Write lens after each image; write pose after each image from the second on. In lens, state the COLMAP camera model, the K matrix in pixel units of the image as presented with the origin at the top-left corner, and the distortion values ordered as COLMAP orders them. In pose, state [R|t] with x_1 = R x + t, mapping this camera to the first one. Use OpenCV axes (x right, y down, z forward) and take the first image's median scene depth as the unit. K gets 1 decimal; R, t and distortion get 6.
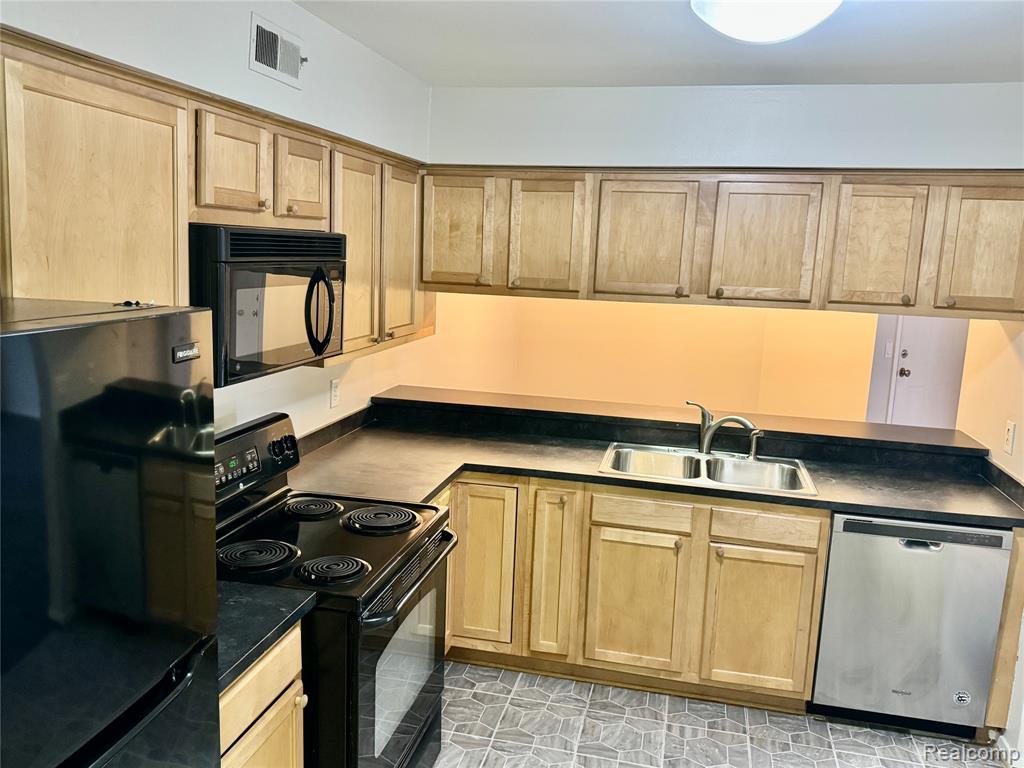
lens RADIAL K [[824.6, 0, 505.5], [0, 824.6, 379.2], [0, 0, 1]] dist [0.070140, -0.094267]
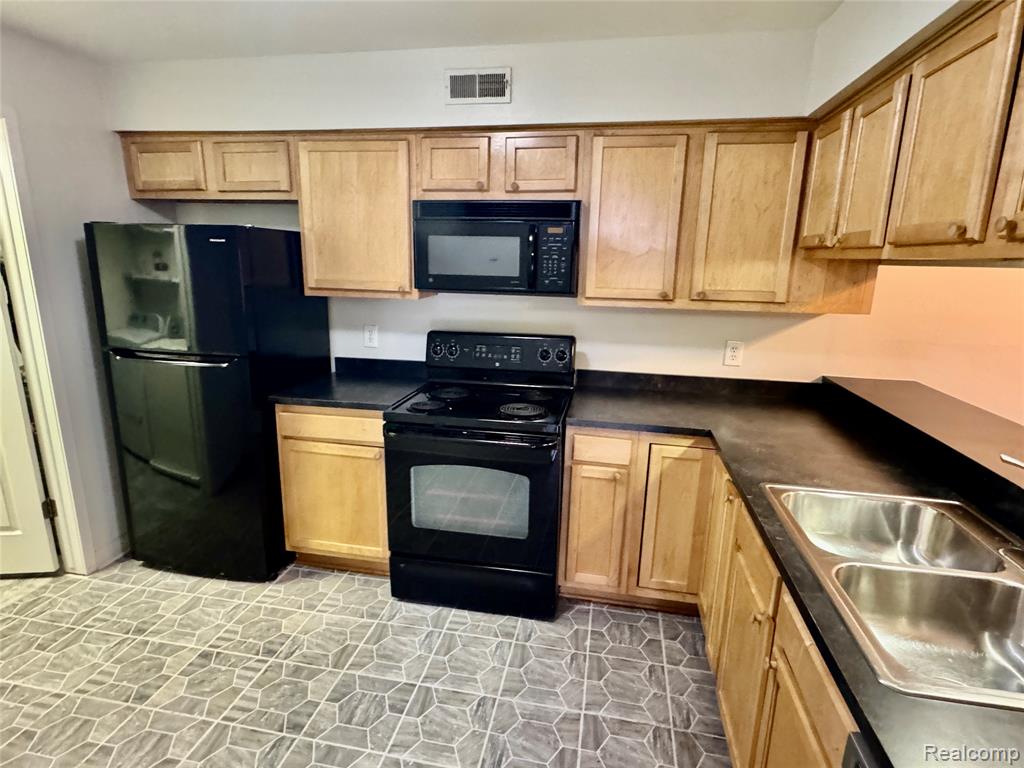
lens RADIAL K [[549.6, 0, 508.7], [0, 549.6, 383.2], [0, 0, 1]] dist [-0.007796, 0.001305]
pose [[0.041376, 0.189518, -0.981005, 0.583985], [-0.176293, 0.967826, 0.179537, -0.026935], [0.983468, 0.165516, 0.073455, 0.726367]]
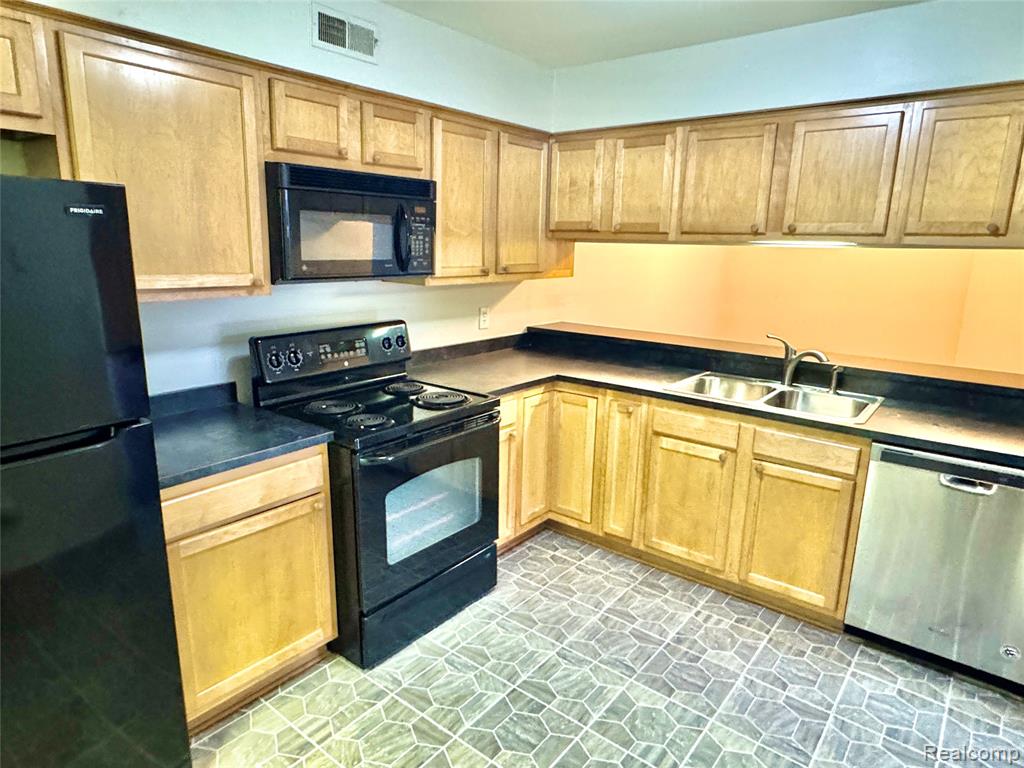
lens RADIAL K [[627.3, 0, 512.7], [0, 627.3, 382.8], [0, 0, 1]] dist [-0.000039, 0.001897]
pose [[0.903360, 0.075300, -0.422220, 0.296138], [-0.053298, 0.996545, 0.063692, 0.060037], [0.425558, -0.035034, 0.904253, 0.122137]]
